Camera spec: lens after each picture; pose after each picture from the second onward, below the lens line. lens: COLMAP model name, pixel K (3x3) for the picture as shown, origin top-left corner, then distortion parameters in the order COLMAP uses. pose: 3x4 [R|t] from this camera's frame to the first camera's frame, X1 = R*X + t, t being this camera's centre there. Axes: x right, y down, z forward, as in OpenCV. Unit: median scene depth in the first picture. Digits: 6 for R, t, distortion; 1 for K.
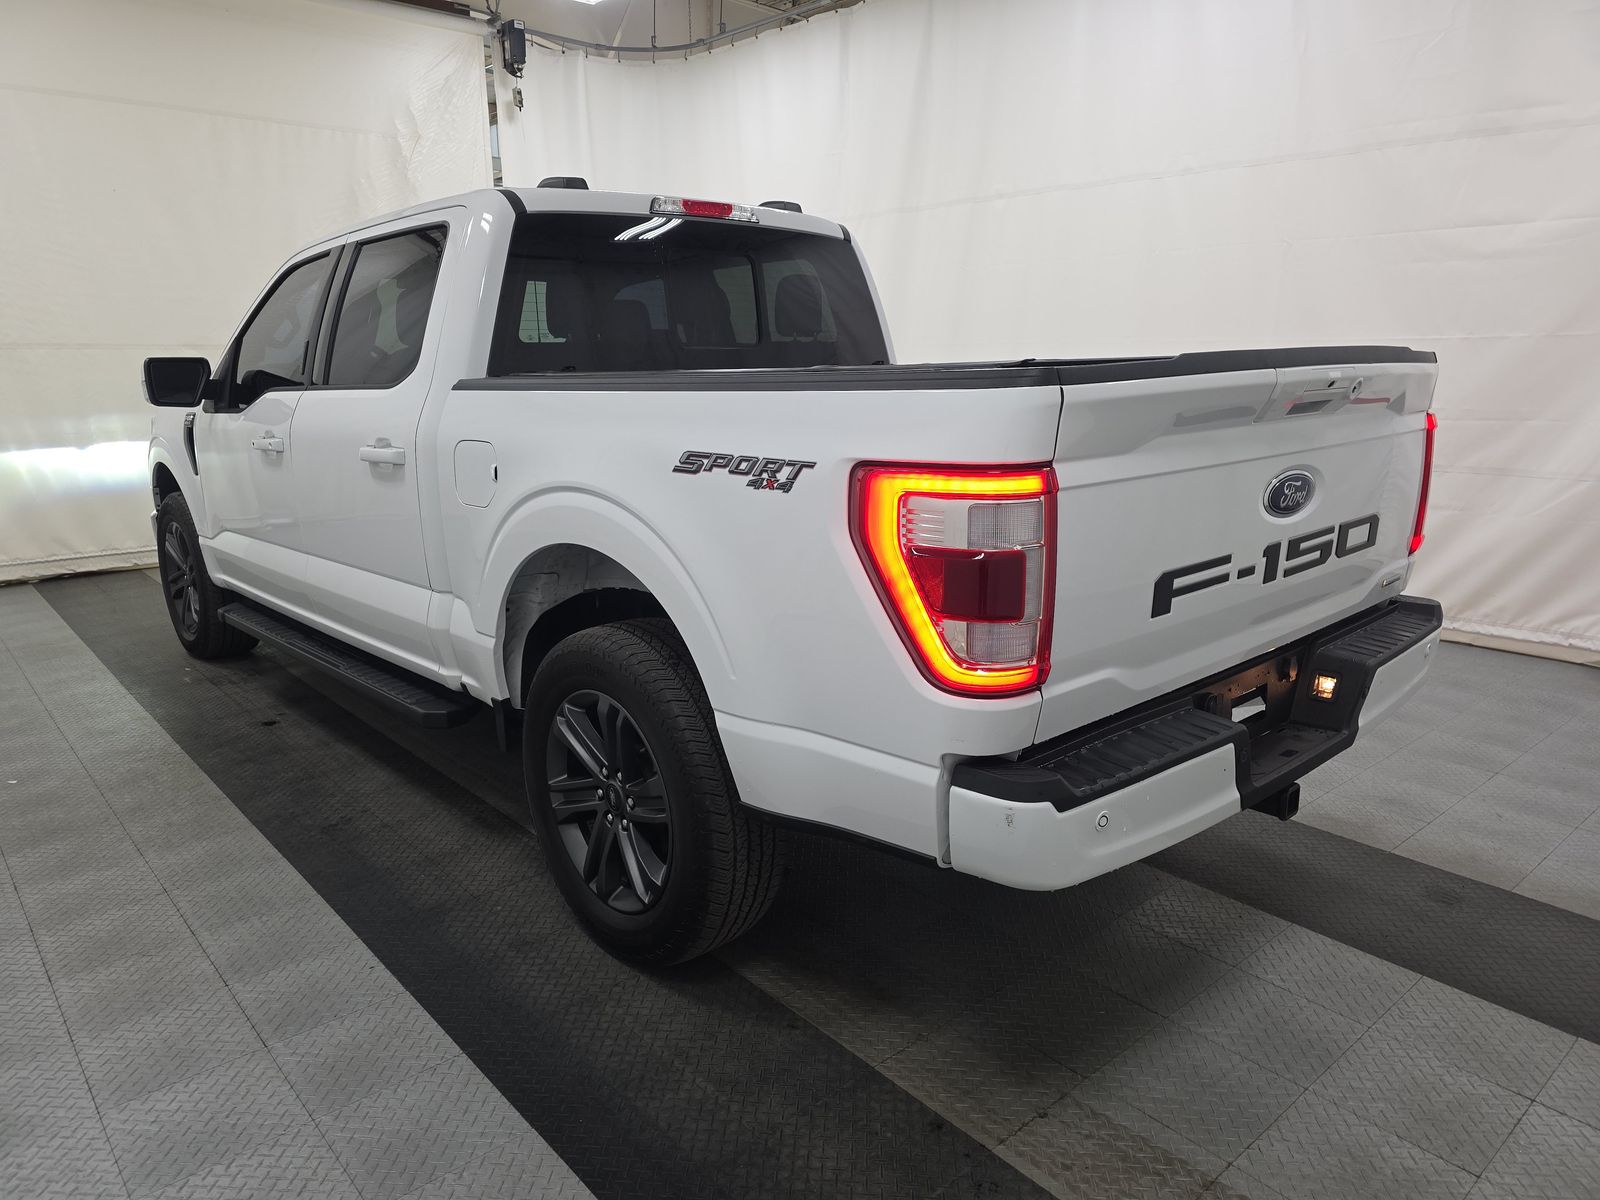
lens RADIAL K [[1086.9, 0, 800.0], [0, 1086.9, 600.0], [0, 0, 1]] dist [0.055682, -0.000036]
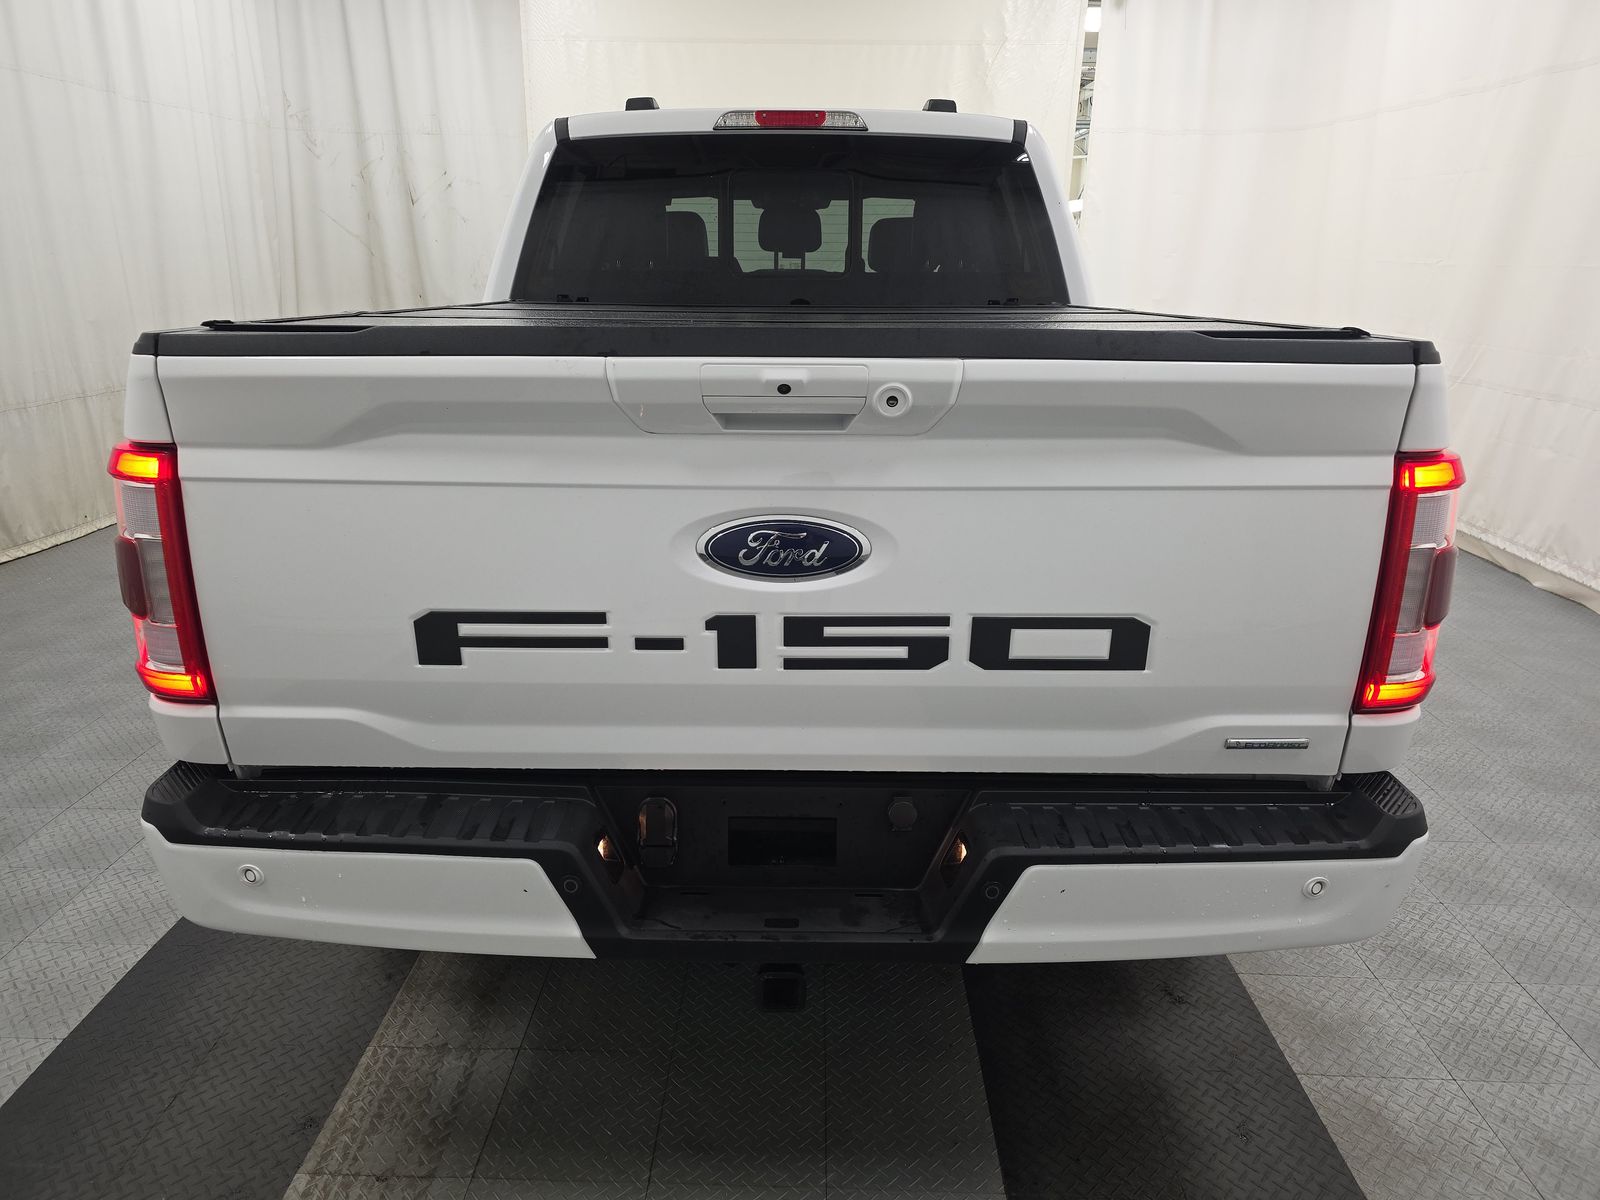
lens RADIAL K [[1091.2, 0, 802.5], [0, 1091.2, 580.8], [0, 0, 1]] dist [0.041908, -0.014567]
pose [[0.733353, 0.214107, -0.645253, 0.864020], [-0.169398, 0.976726, 0.131569, -0.162472], [0.658405, 0.012819, 0.752554, 0.503268]]
